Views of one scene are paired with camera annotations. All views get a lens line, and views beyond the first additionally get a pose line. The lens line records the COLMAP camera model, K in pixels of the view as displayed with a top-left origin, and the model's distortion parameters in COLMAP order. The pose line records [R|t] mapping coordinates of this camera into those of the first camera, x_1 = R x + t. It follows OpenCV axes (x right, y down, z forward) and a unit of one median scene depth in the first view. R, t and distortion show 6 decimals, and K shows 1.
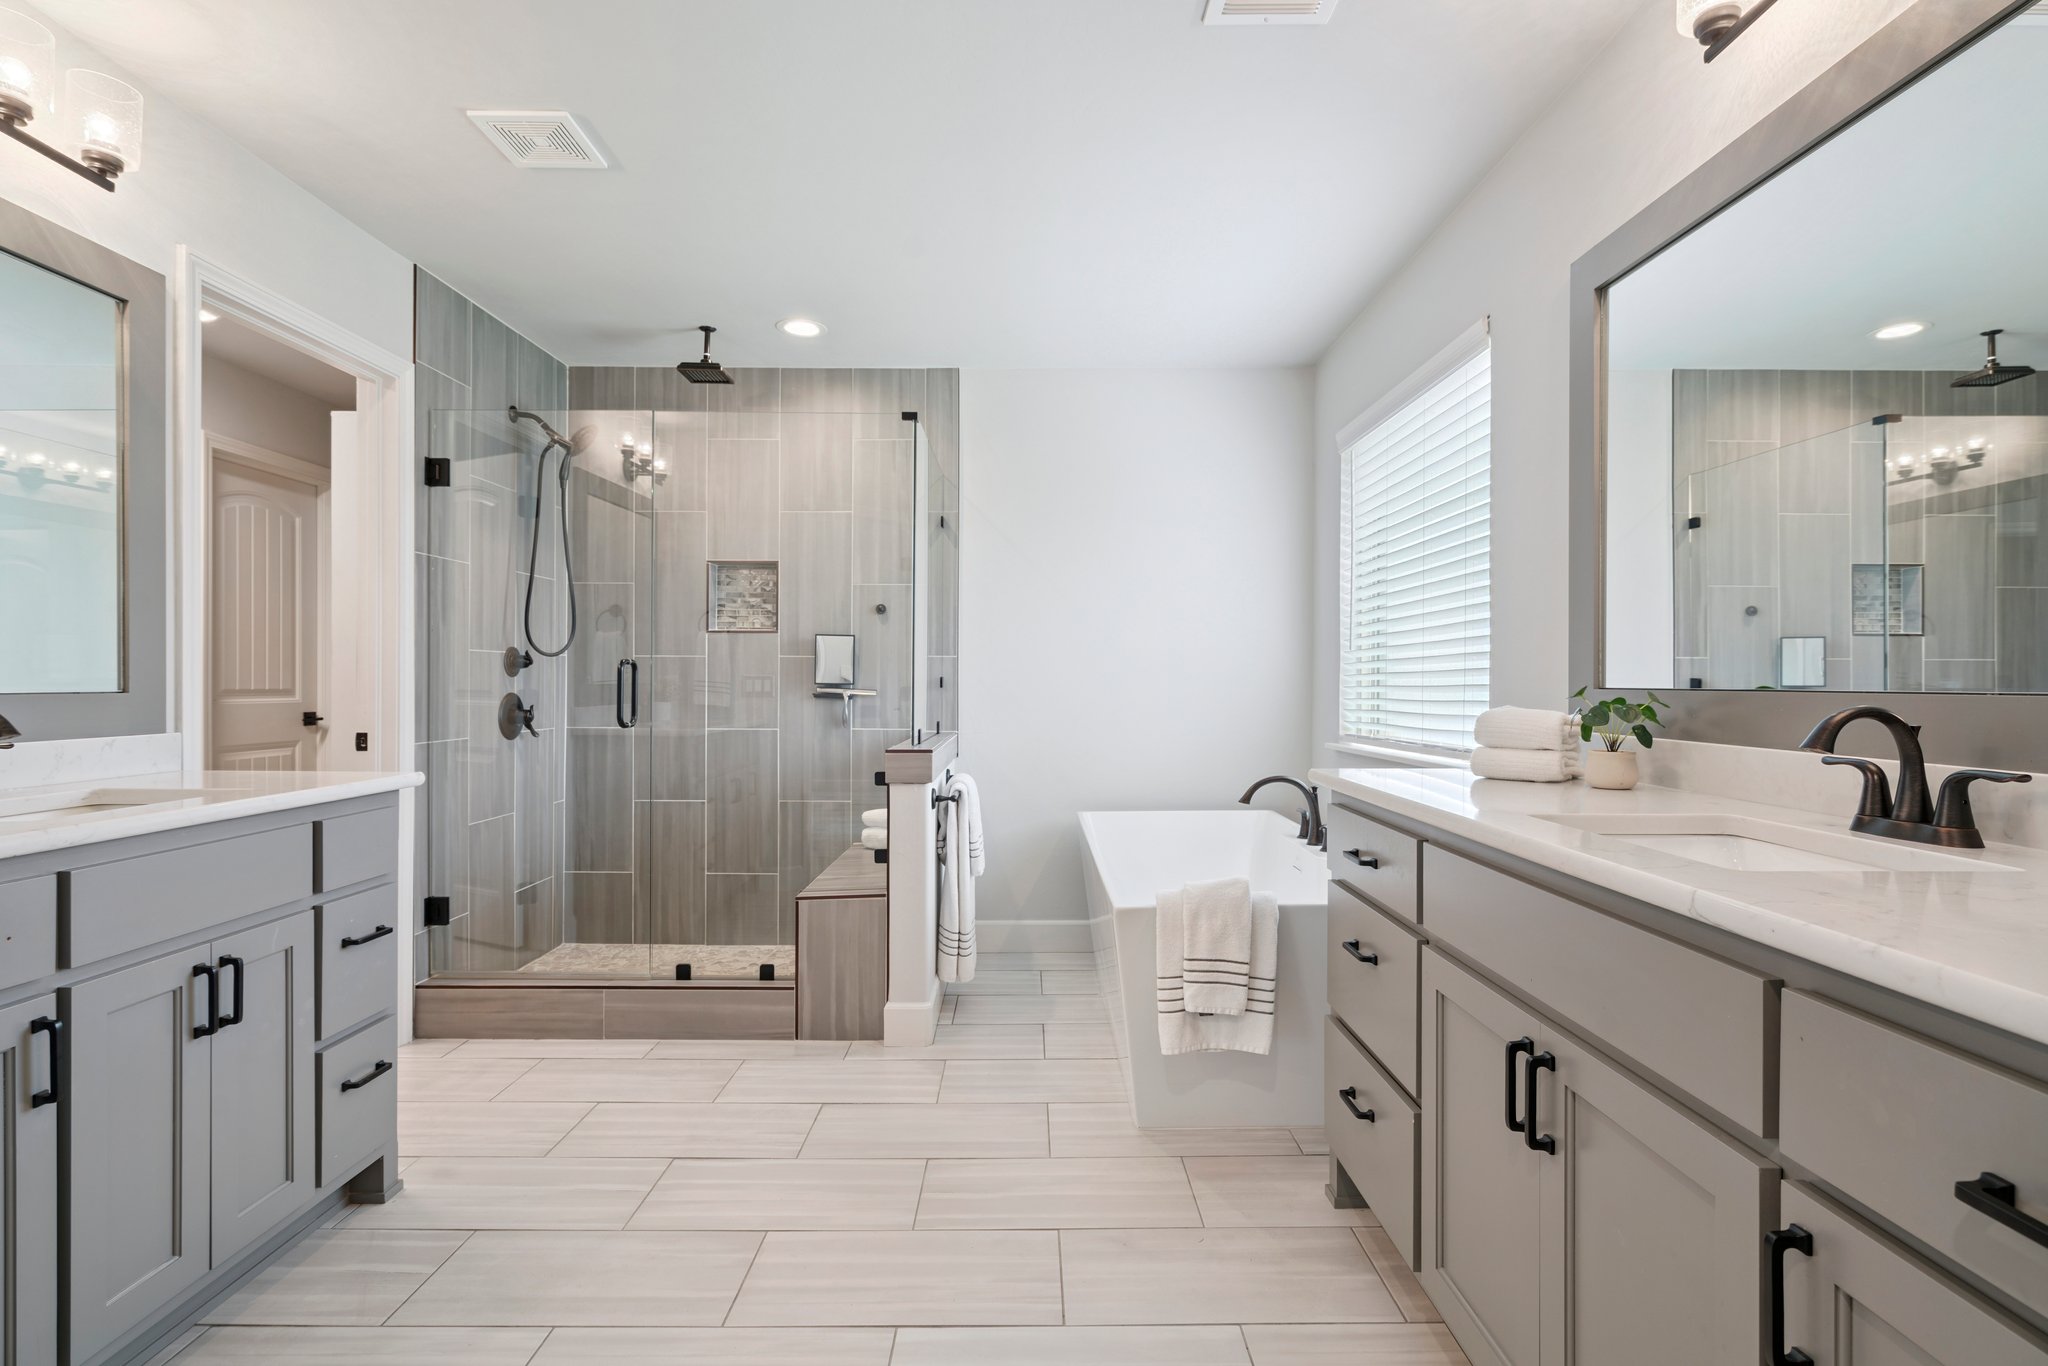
lens RADIAL K [[969.8, 0, 1047.5], [0, 969.8, 684.7], [0, 0, 1]] dist [0.000473, 0.000515]
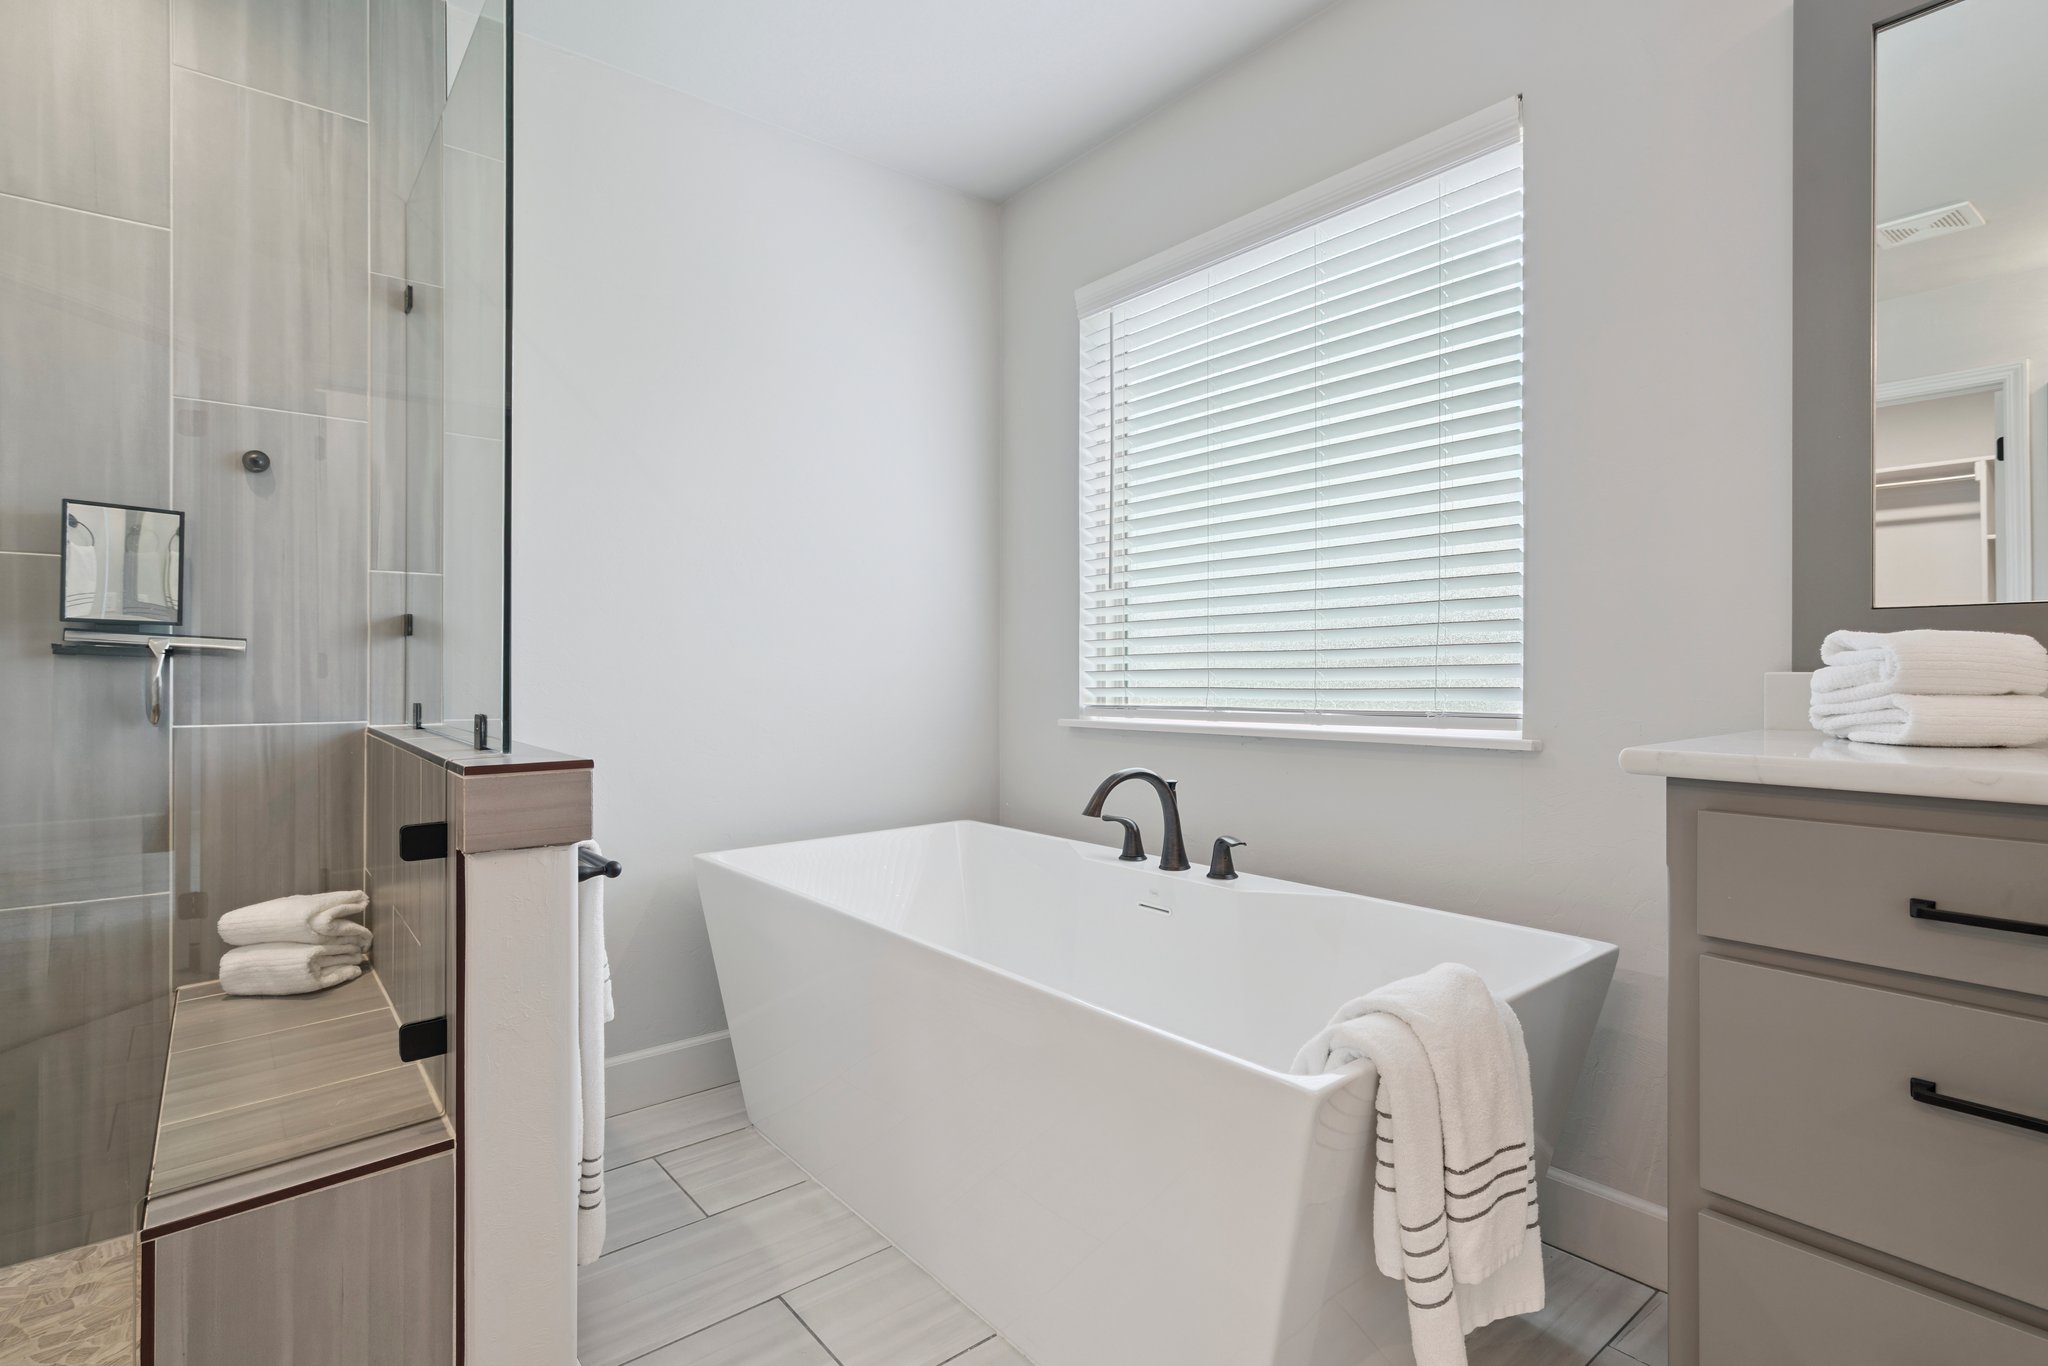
lens RADIAL K [[959.2, 0, 973.5], [0, 959.2, 667.0], [0, 0, 1]] dist [0.013076, -0.000122]
pose [[0.794105, -0.002075, 0.607776, -0.211306], [0.004917, 0.999983, -0.003010, 0.025588], [-0.607760, 0.005379, 0.794102, 0.506989]]
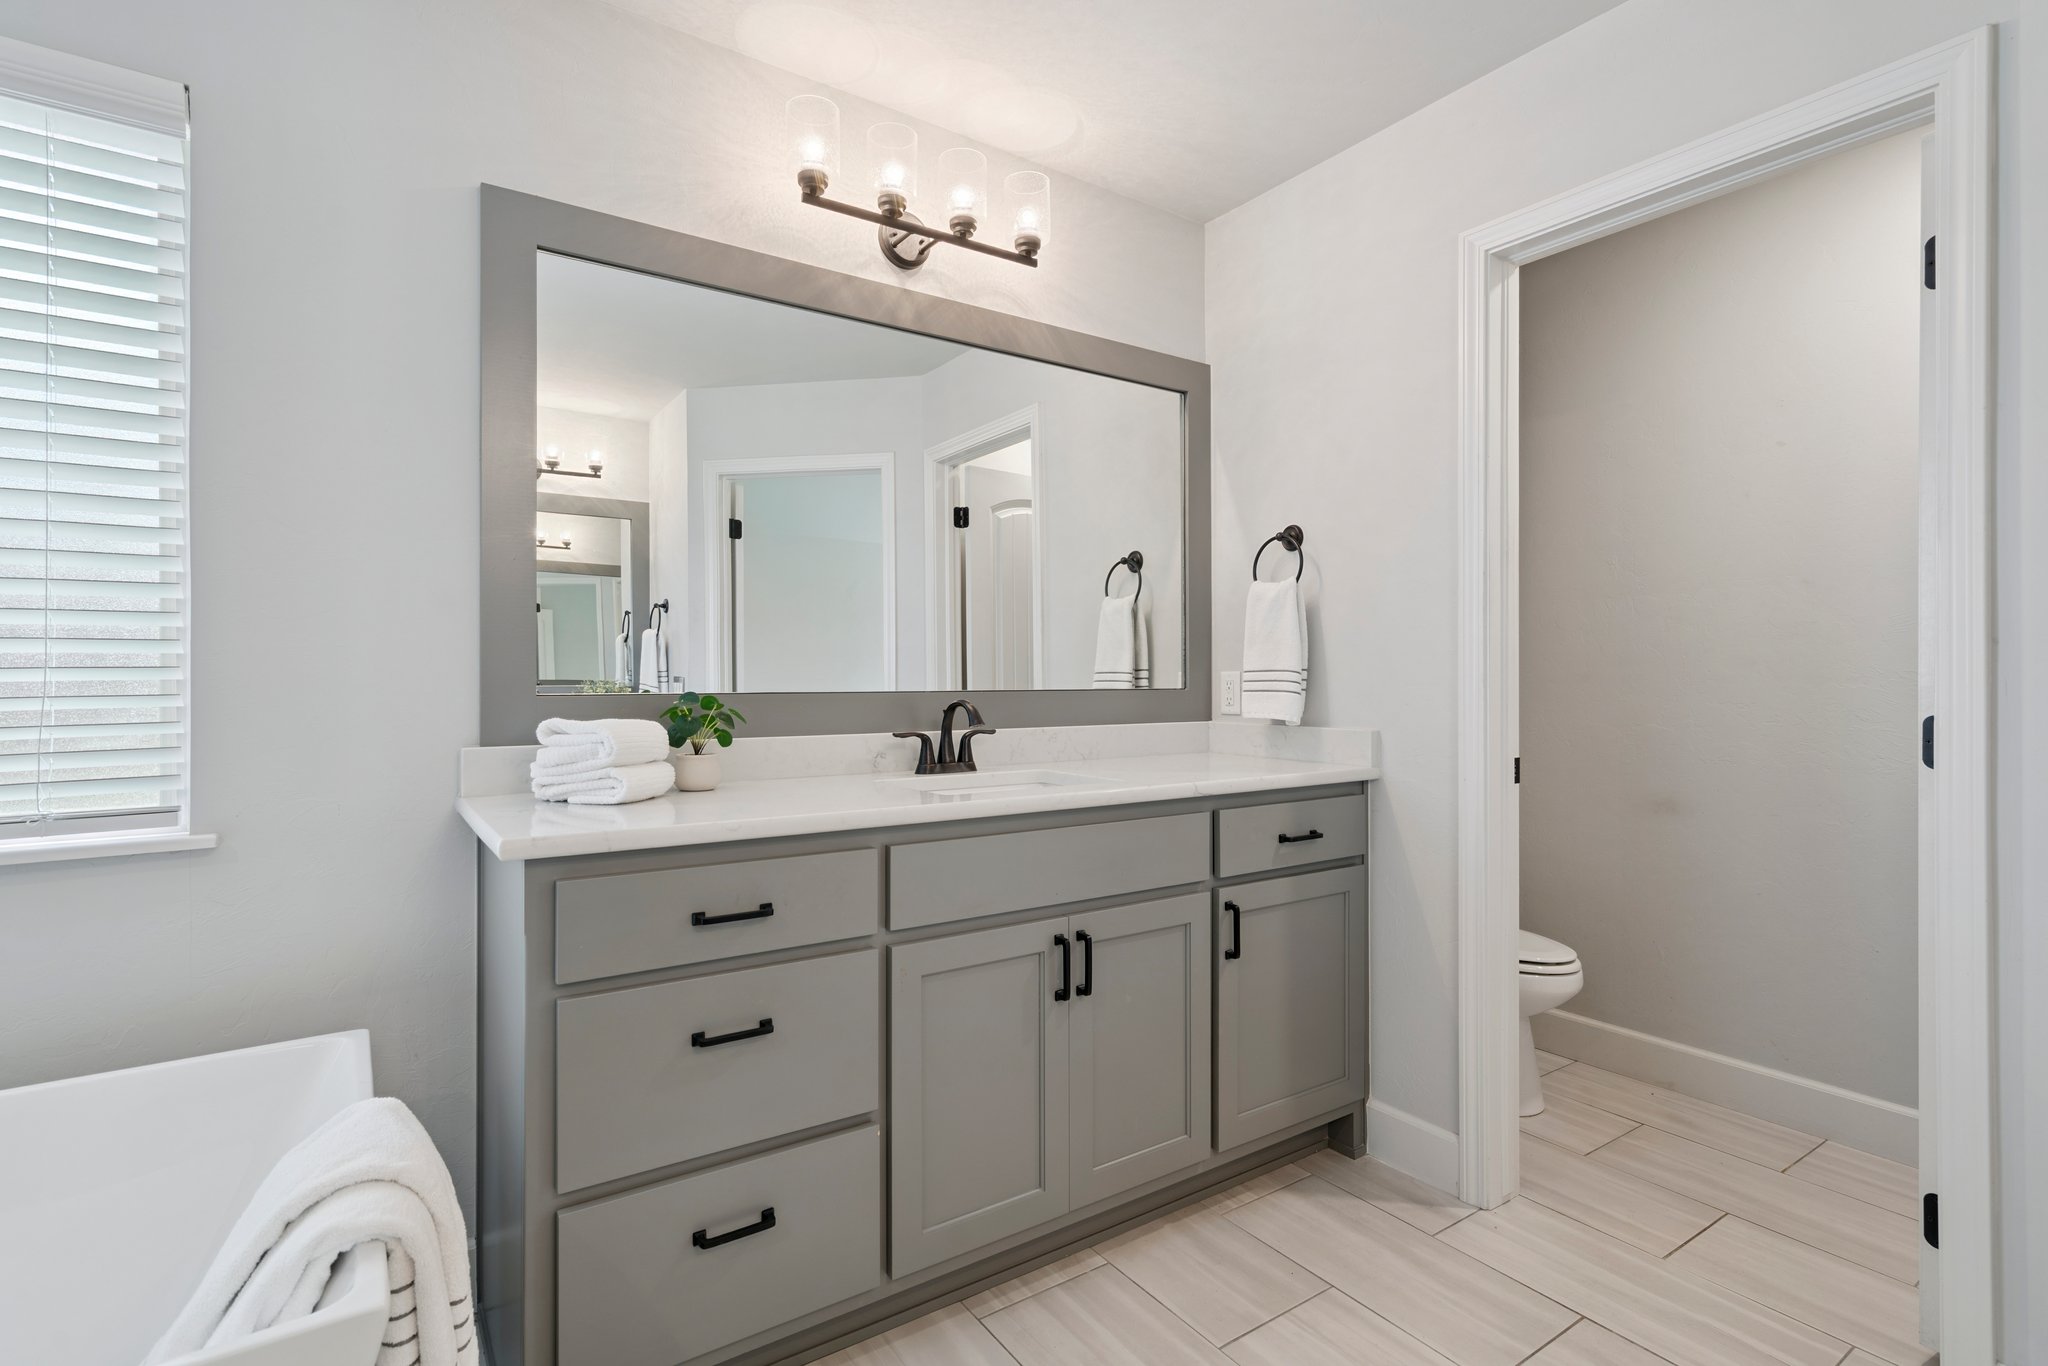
lens RADIAL K [[969.8, 0, 1047.5], [0, 969.8, 684.7], [0, 0, 1]] dist [0.000473, 0.000515]
pose [[-0.550540, 0.003999, 0.834799, -0.253236], [0.010264, 0.999945, 0.001979, -0.002169], [-0.834746, 0.009658, -0.550551, 0.655845]]
